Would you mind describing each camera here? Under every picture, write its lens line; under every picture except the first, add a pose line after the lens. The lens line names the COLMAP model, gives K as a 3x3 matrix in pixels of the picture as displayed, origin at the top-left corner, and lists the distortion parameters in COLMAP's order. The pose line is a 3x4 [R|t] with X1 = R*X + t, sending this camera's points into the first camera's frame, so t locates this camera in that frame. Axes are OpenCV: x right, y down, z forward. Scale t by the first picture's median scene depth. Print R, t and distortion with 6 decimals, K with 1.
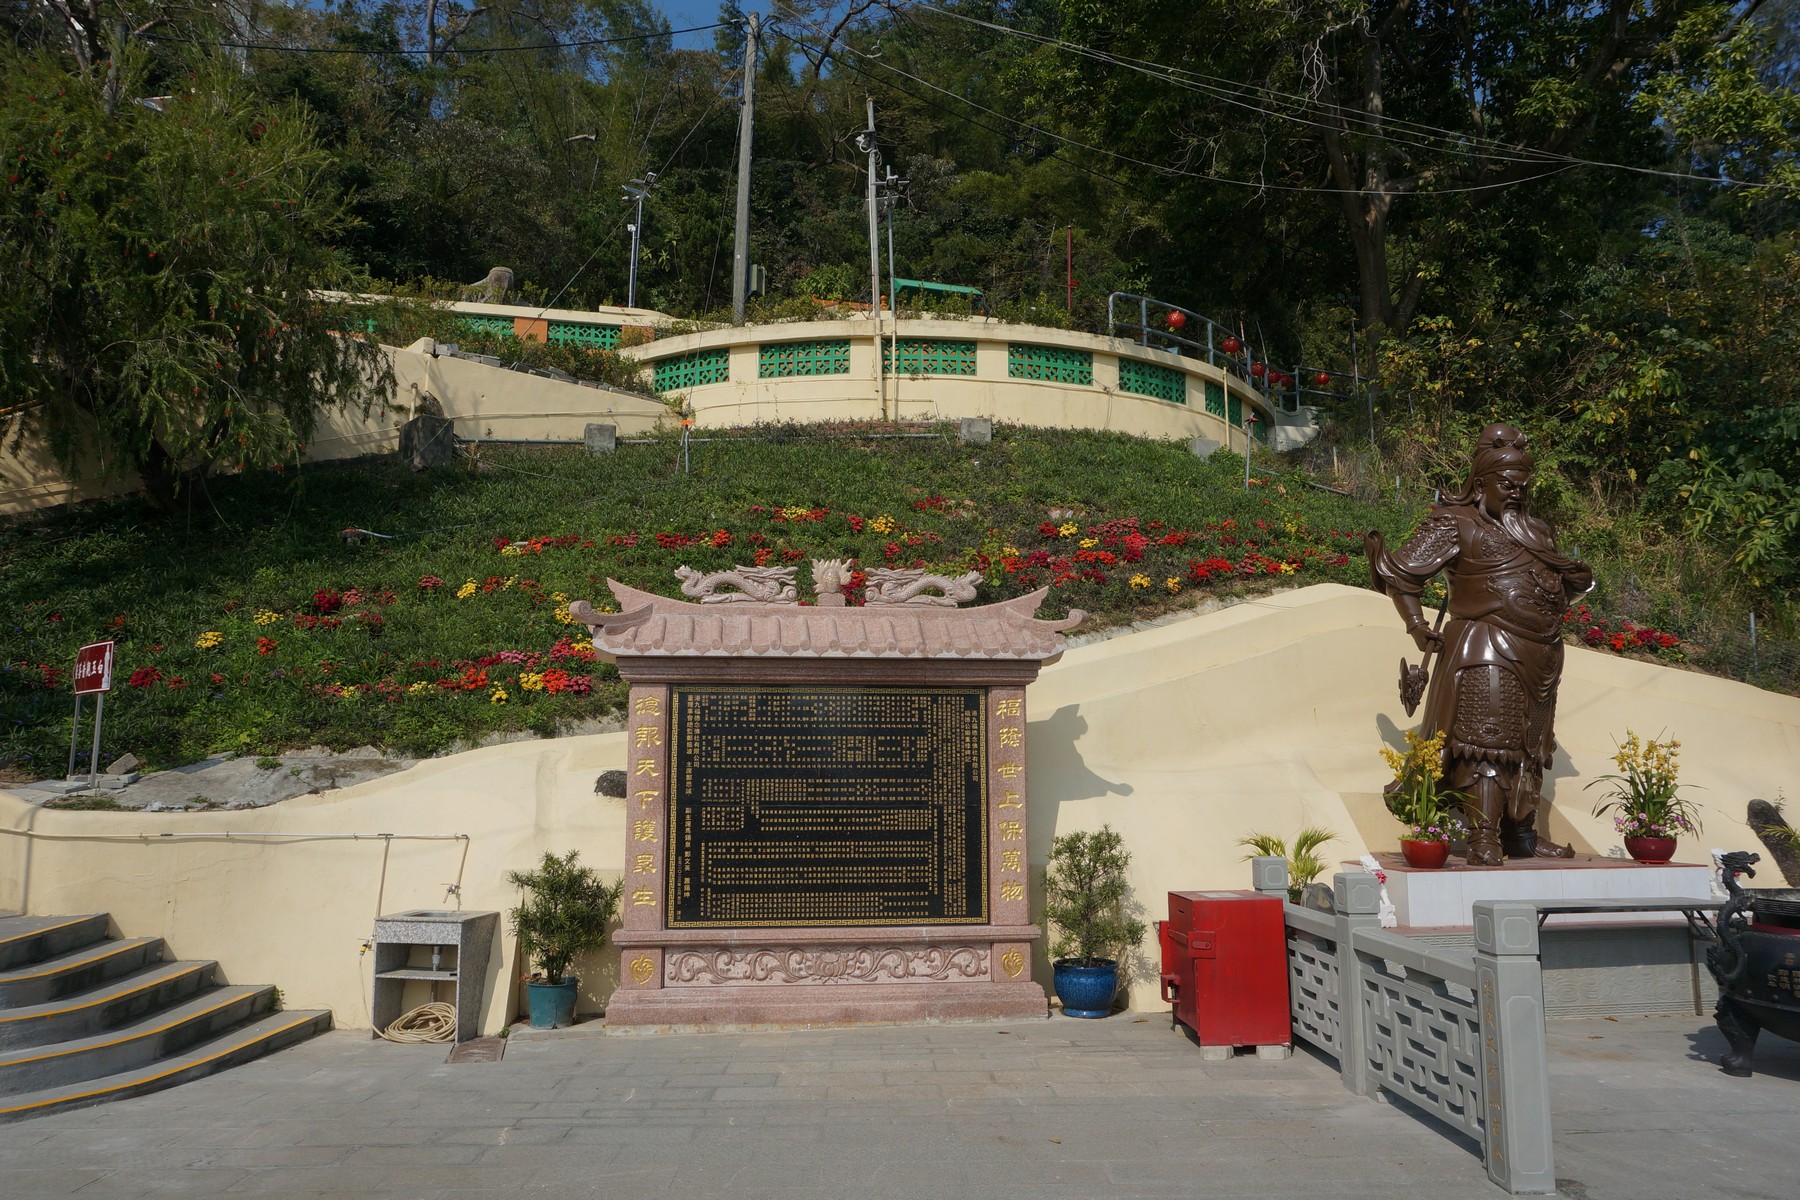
lens RADIAL K [[1191.4, 0, 900.0], [0, 1191.4, 600.0], [0, 0, 1]] dist [-0.008054, -0.000404]
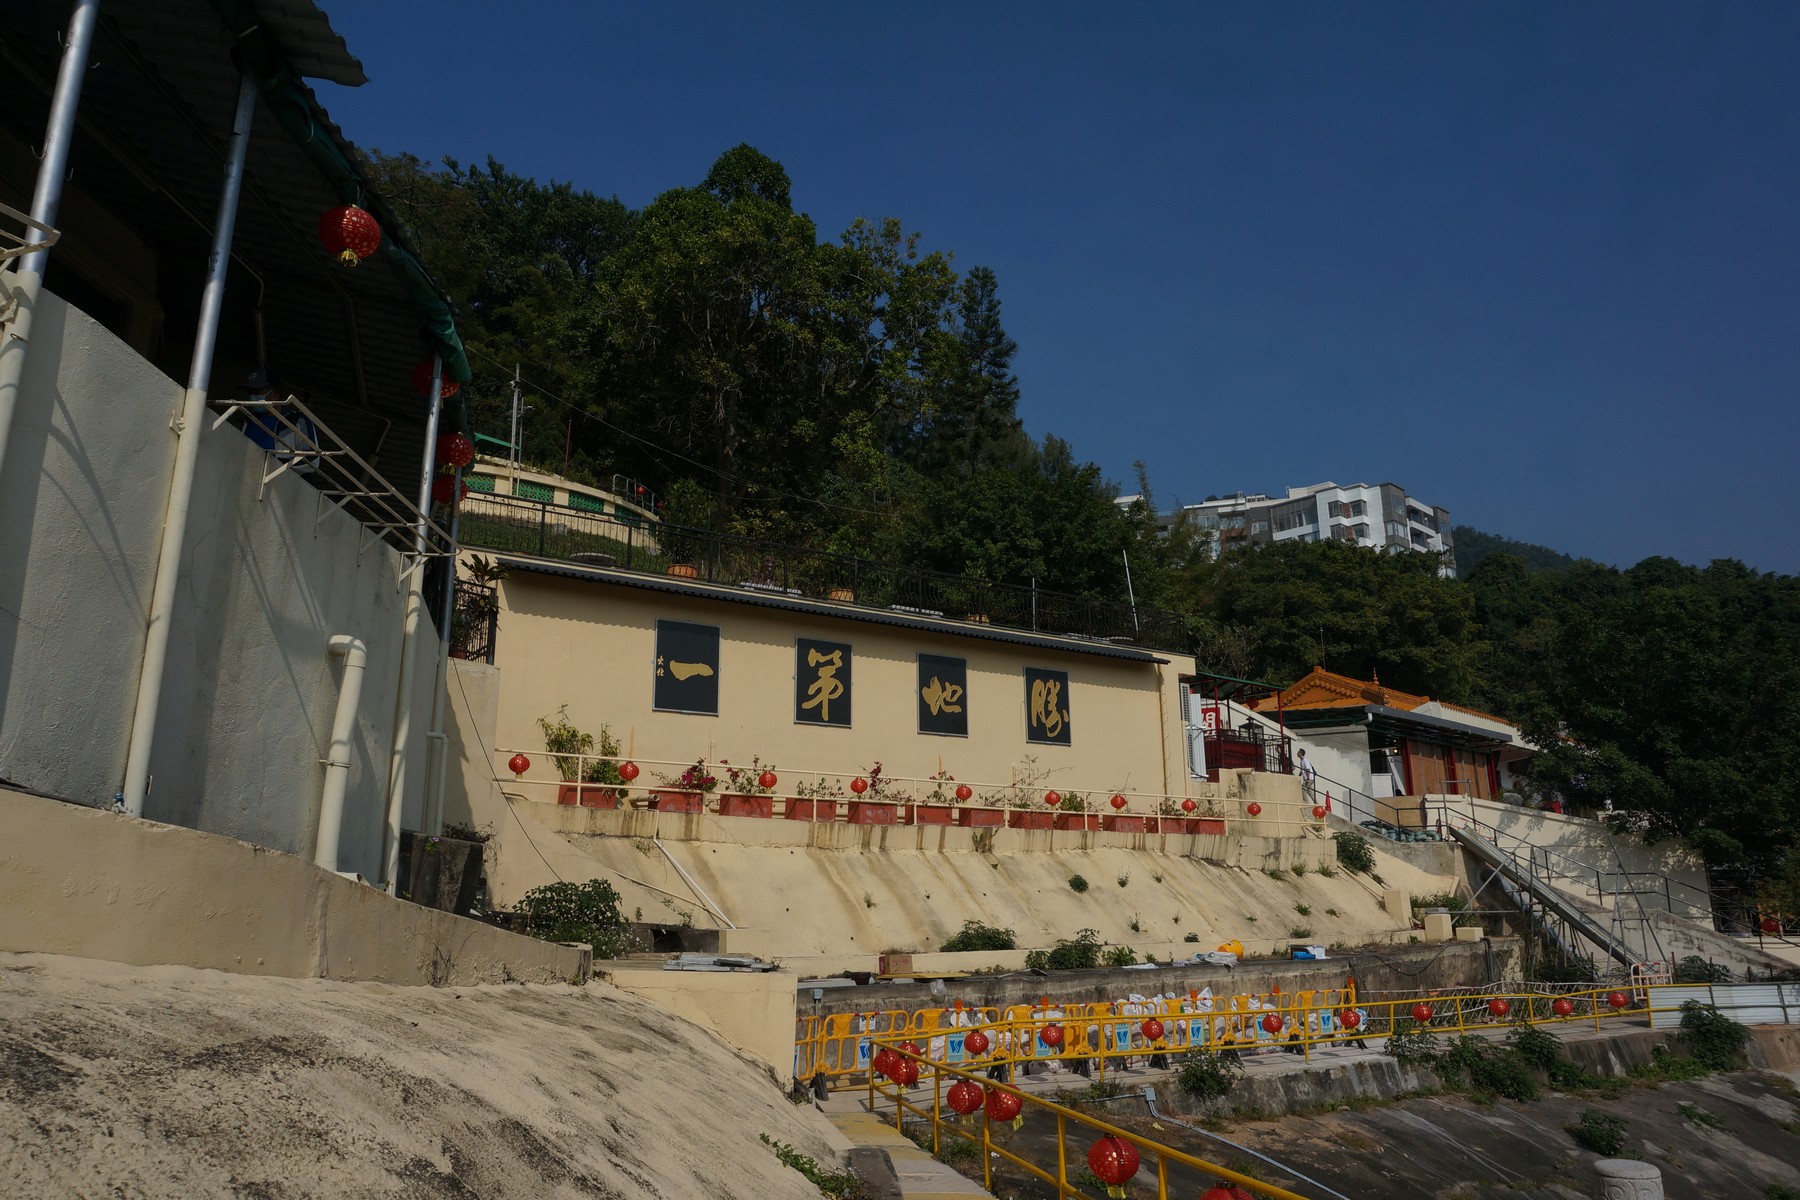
lens RADIAL K [[1191.4, 0, 900.0], [0, 1191.4, 600.0], [0, 0, 1]] dist [-0.008054, -0.000404]
pose [[0.834346, 0.121388, 0.537711, -0.525987], [-0.066861, 0.990536, -0.119867, 0.188728], [-0.547172, 0.064058, 0.834565, -1.059088]]
